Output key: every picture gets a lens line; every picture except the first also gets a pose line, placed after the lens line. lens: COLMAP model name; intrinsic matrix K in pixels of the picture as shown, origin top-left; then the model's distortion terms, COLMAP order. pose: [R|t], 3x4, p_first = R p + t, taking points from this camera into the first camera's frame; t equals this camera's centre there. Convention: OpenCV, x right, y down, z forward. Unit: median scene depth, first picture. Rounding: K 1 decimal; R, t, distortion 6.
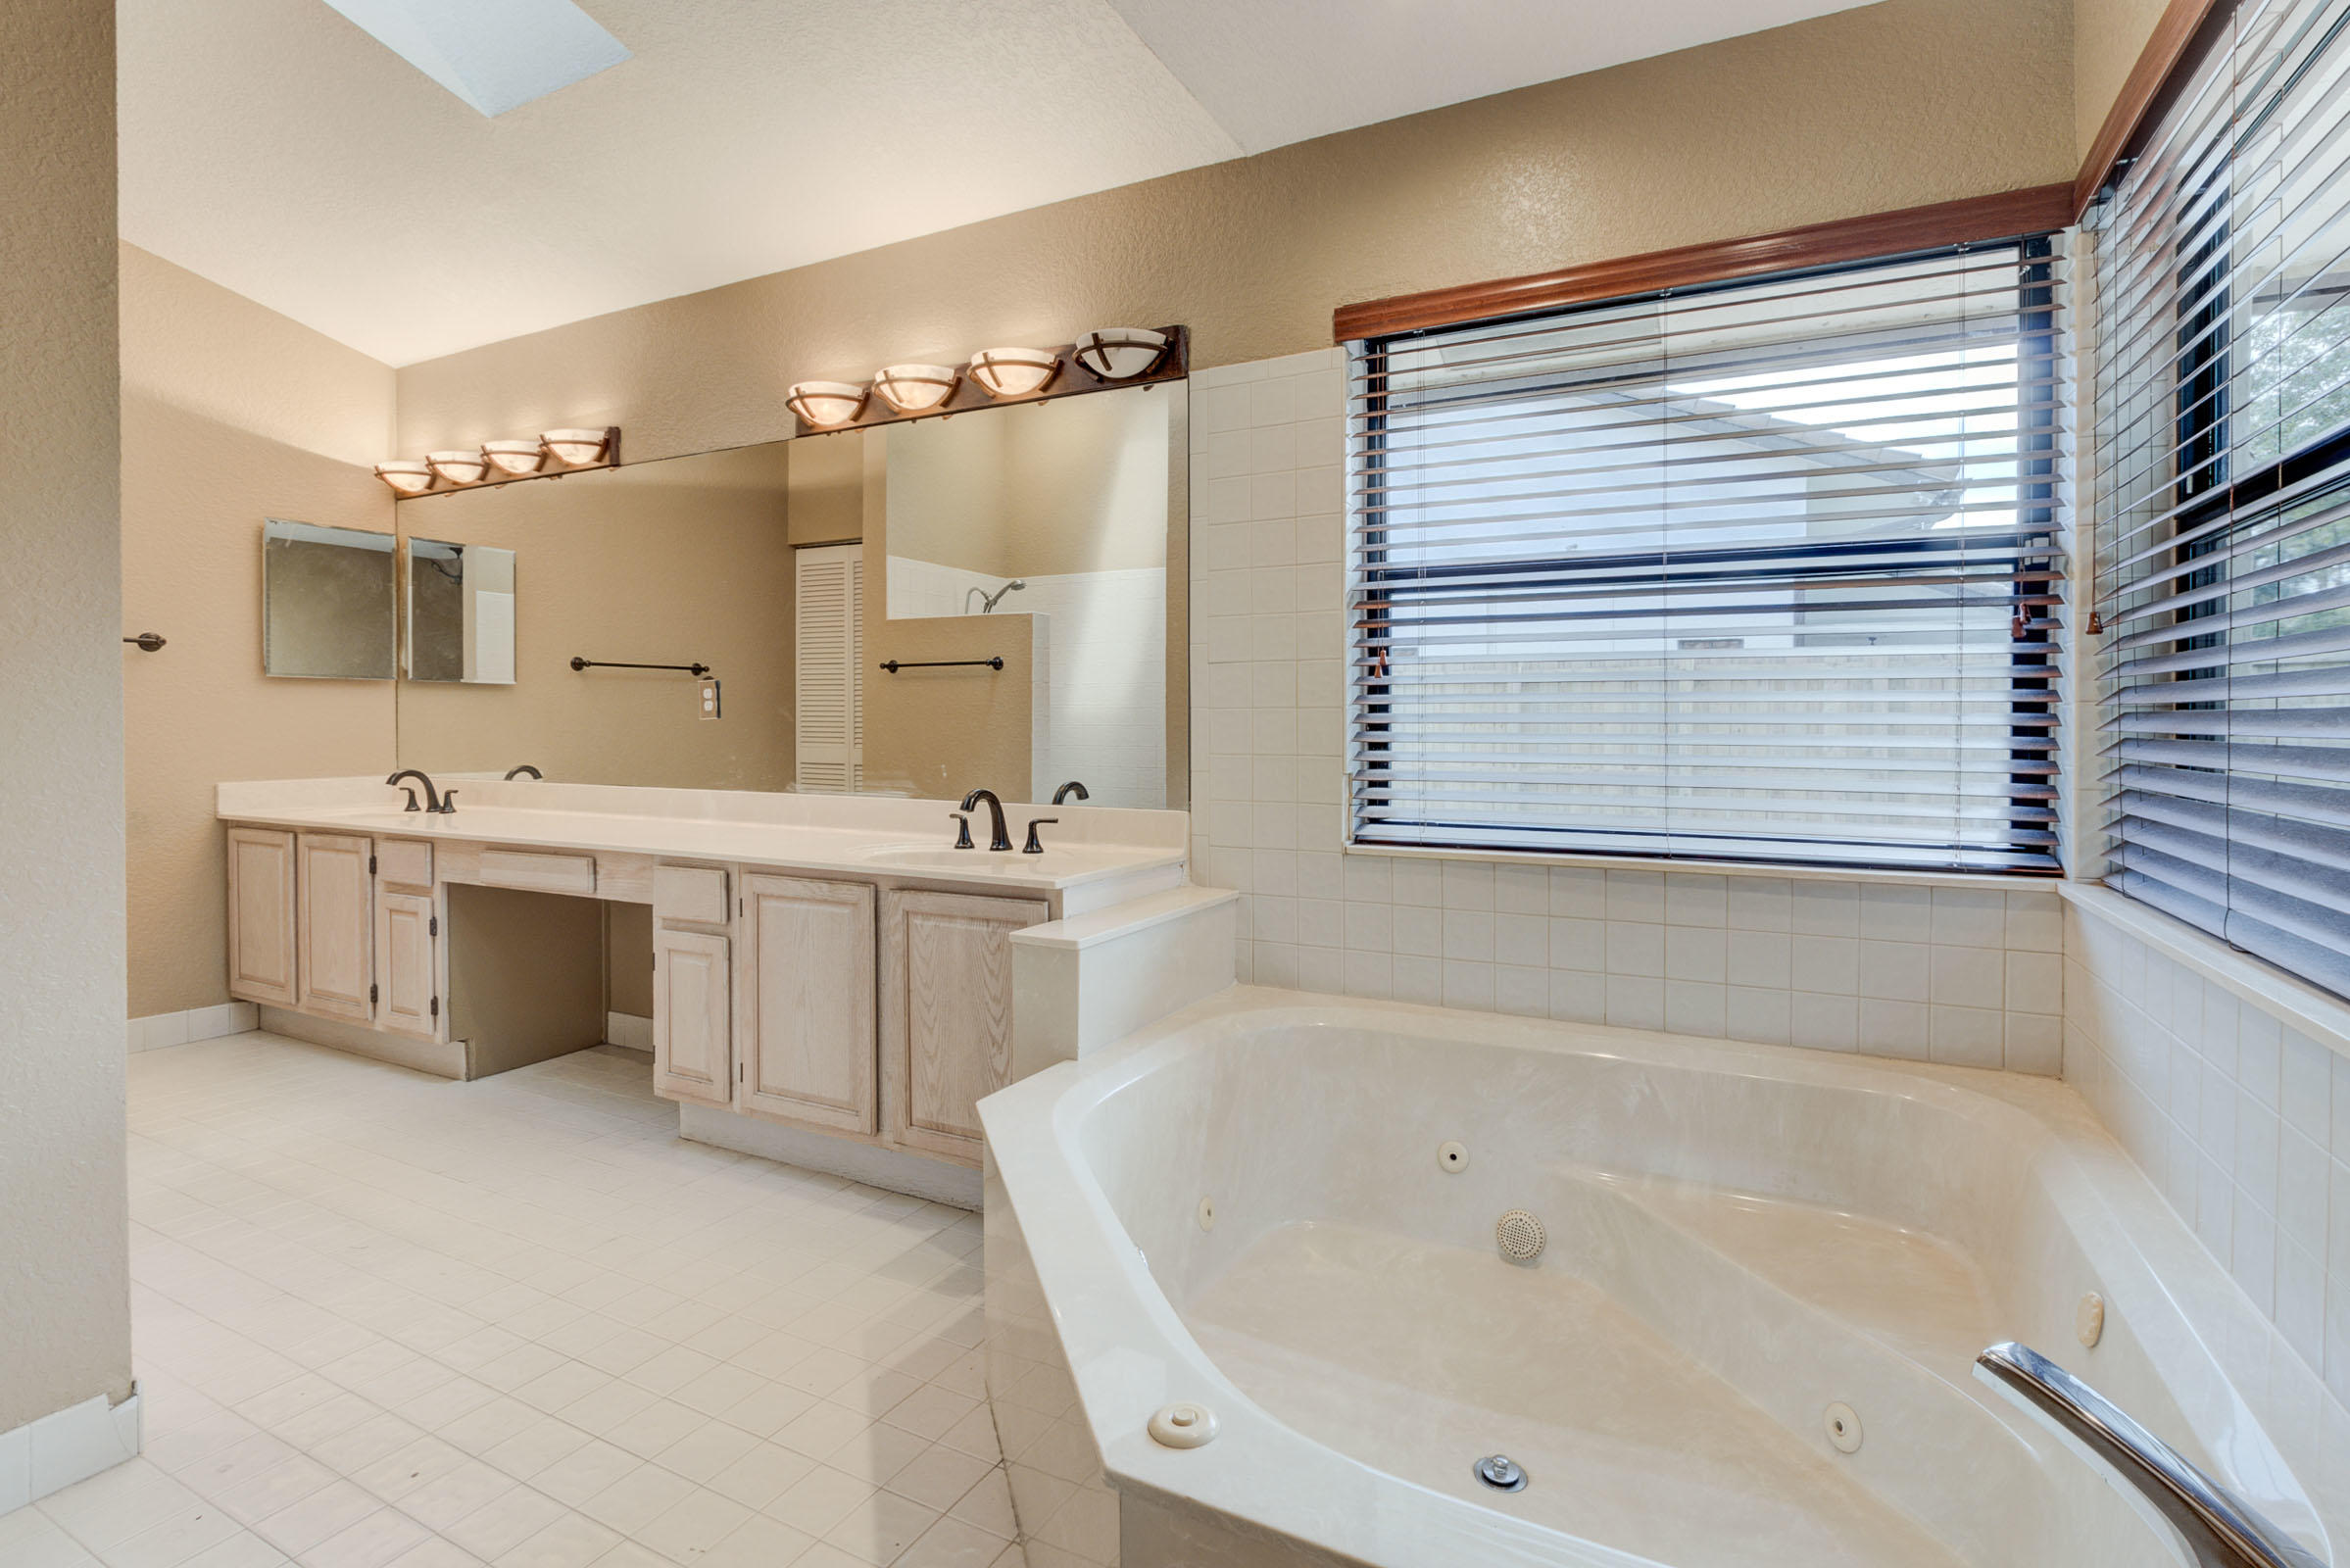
lens RADIAL K [[1099.3, 0, 1219.3], [0, 1099.3, 736.0], [0, 0, 1]] dist [-0.001559, 0.000030]
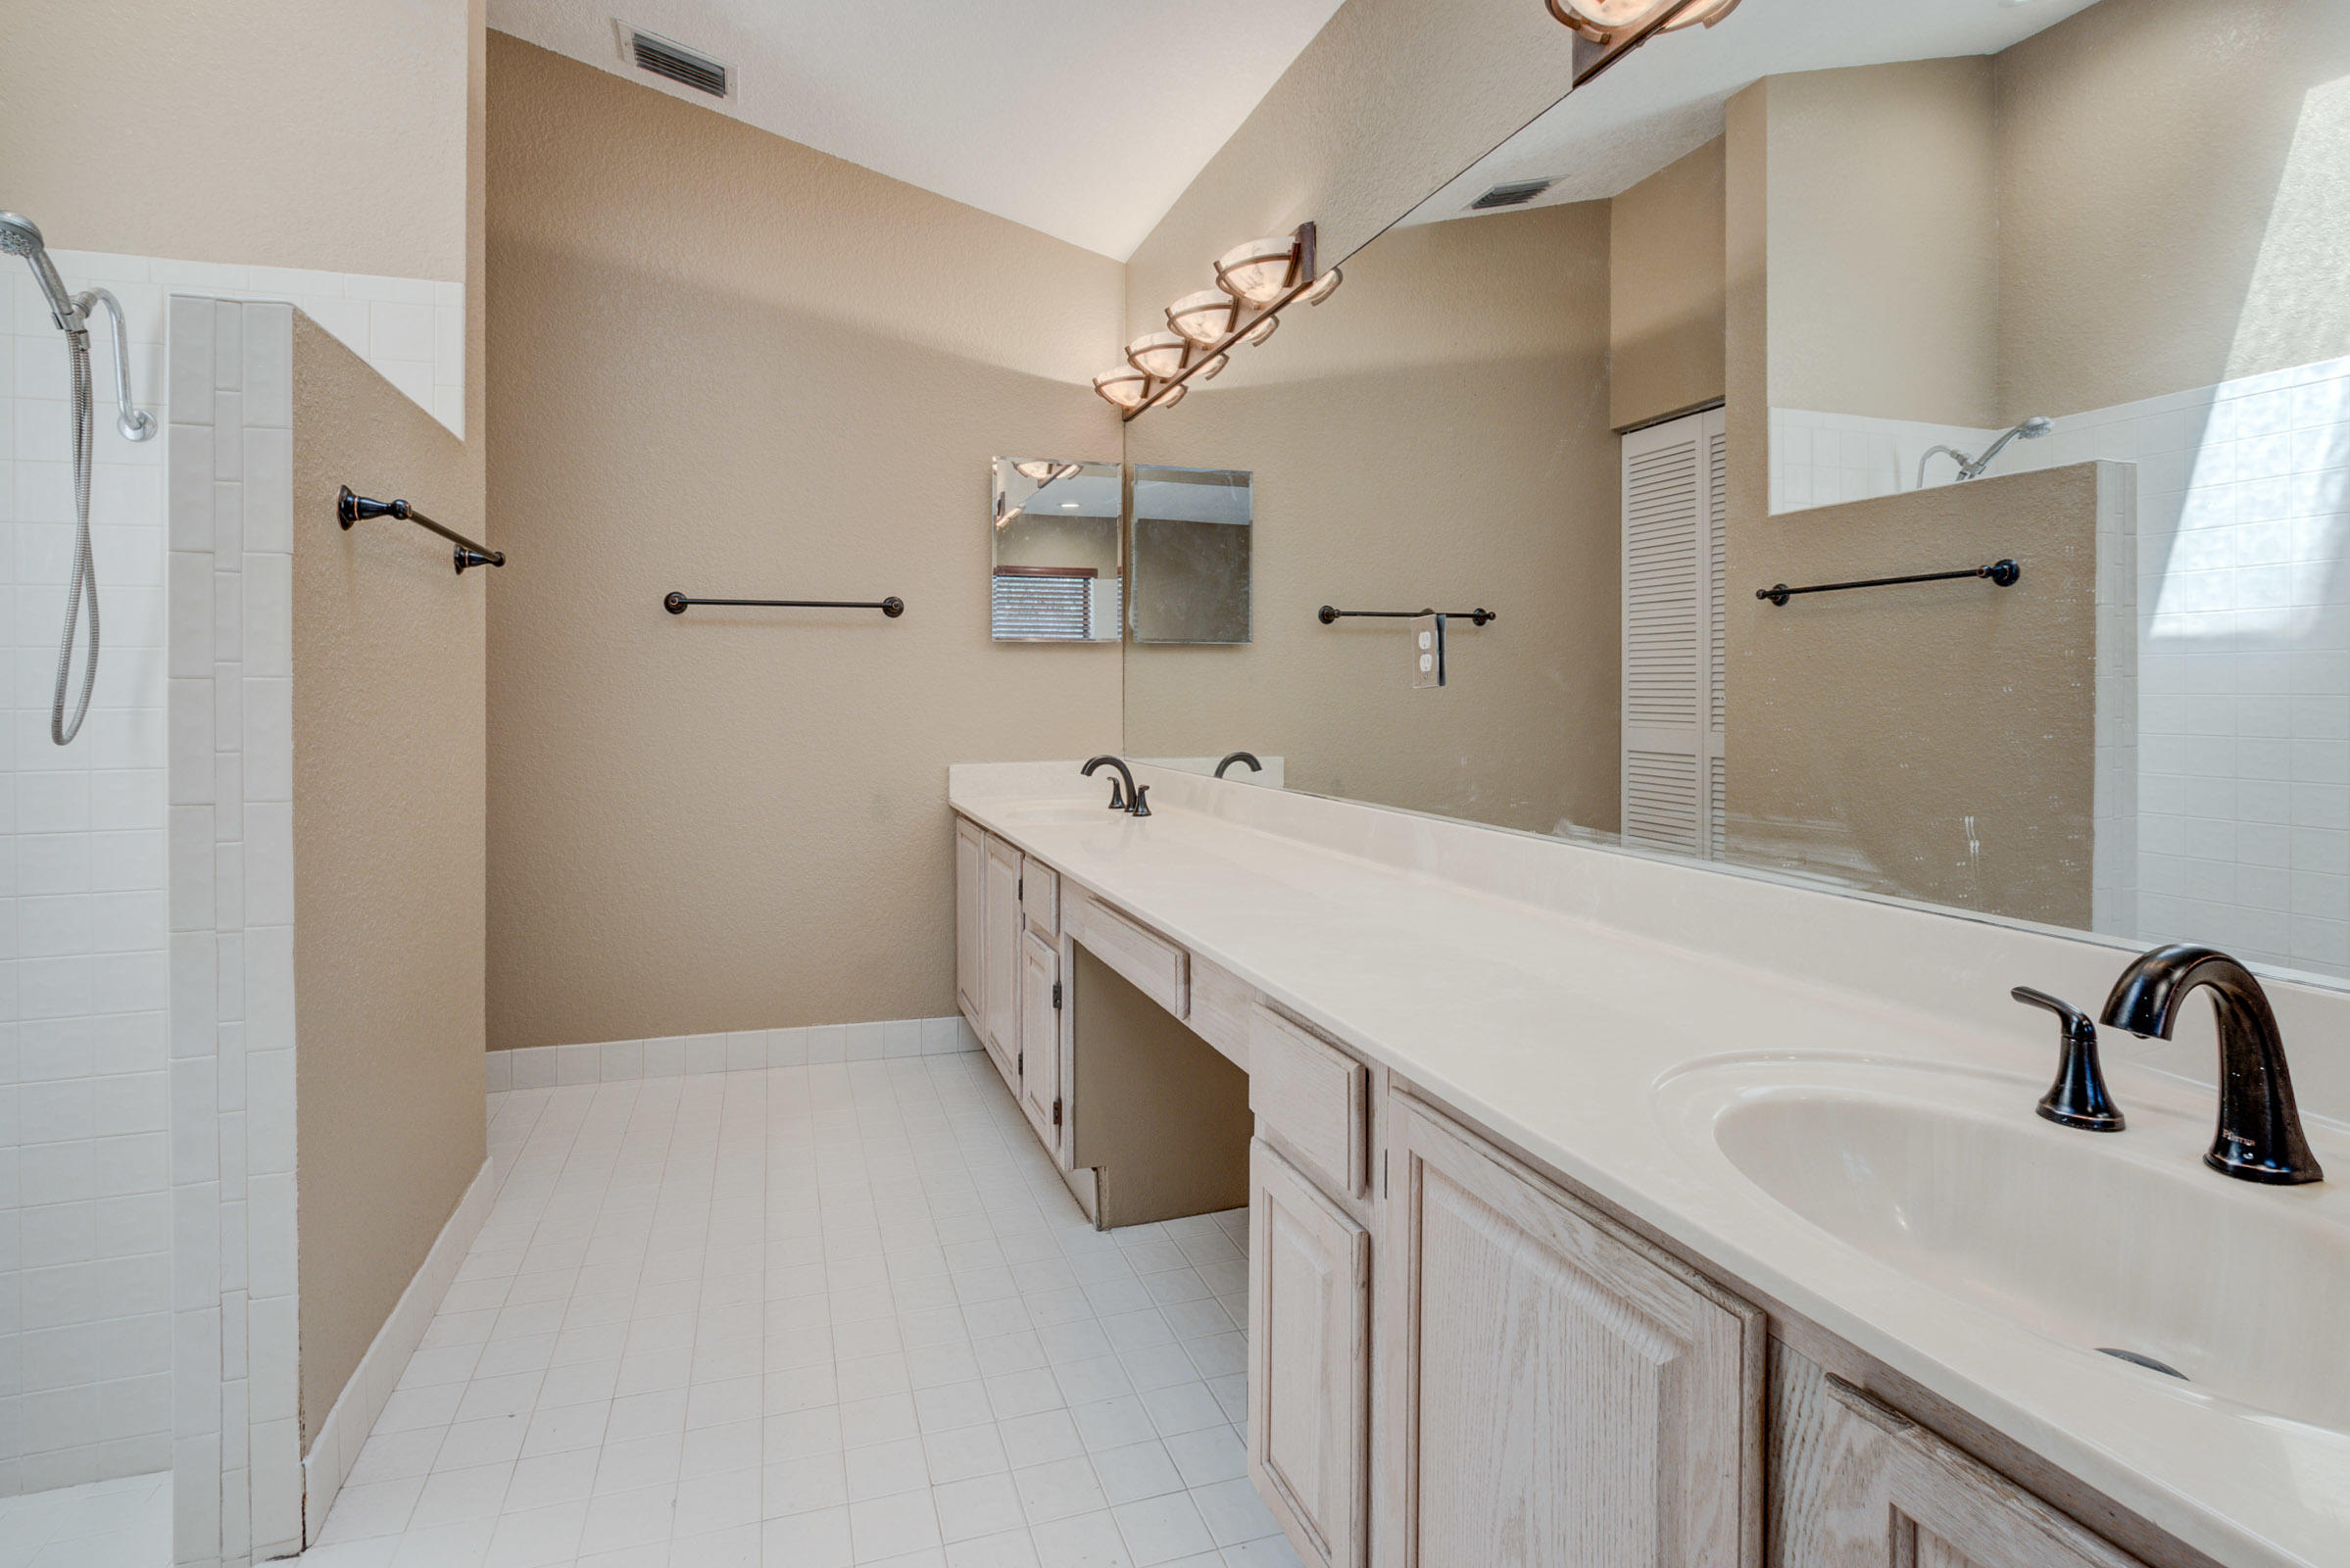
lens RADIAL K [[1135.1, 0, 1174.9], [0, 1135.1, 702.8], [0, 0, 1]] dist [-0.024229, 0.000216]
pose [[0.718592, 0.001982, -0.695429, -0.156030], [-0.002544, 0.999997, 0.000220, -0.007131], [0.695428, 0.001611, 0.718594, 0.485559]]
